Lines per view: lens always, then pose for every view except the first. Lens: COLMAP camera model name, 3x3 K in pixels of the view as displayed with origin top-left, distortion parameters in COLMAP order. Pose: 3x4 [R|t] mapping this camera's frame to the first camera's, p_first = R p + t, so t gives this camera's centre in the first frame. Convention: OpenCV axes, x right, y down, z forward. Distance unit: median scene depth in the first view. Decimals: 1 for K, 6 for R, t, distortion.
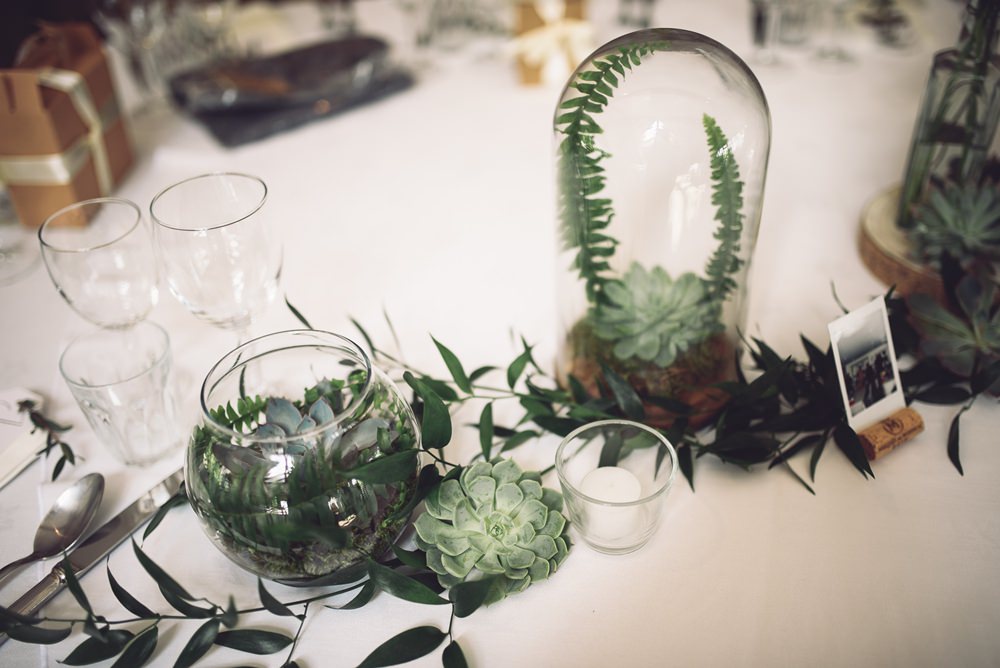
lens RADIAL K [[1068.1, 0, 500.0], [0, 1068.1, 334.0], [0, 0, 1]] dist [-0.017082, 0.007898]
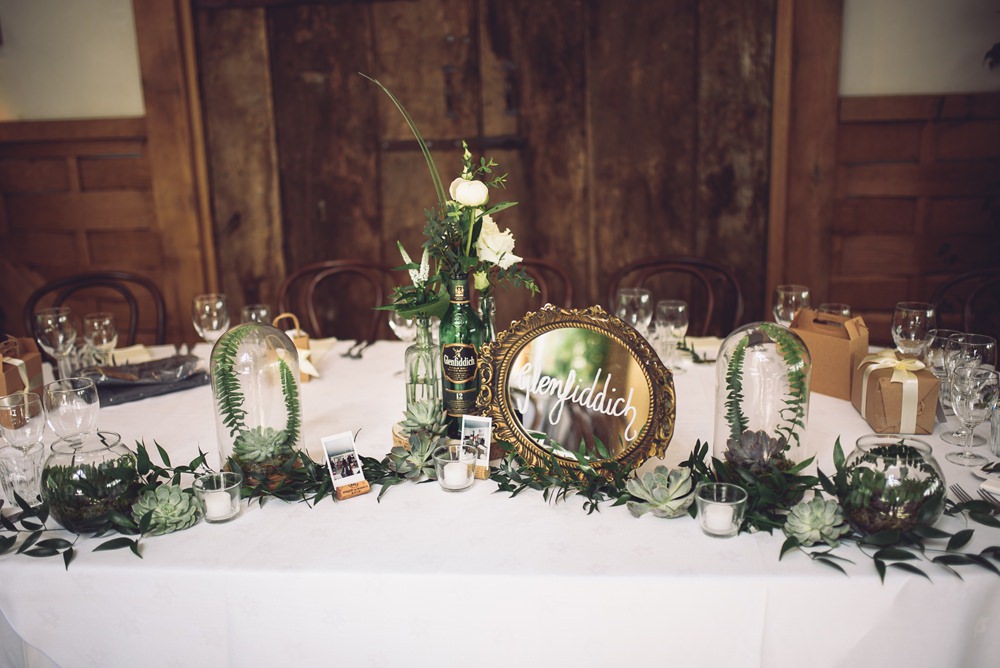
lens RADIAL K [[1012.3, 0, 500.0], [0, 1012.3, 334.0], [0, 0, 1]] dist [-0.005925, 0.002960]
pose [[0.997532, 0.018475, 0.067737, 0.515401], [0.009379, 0.921047, -0.389337, 0.630309], [-0.069582, 0.389012, 0.918601, -1.162886]]
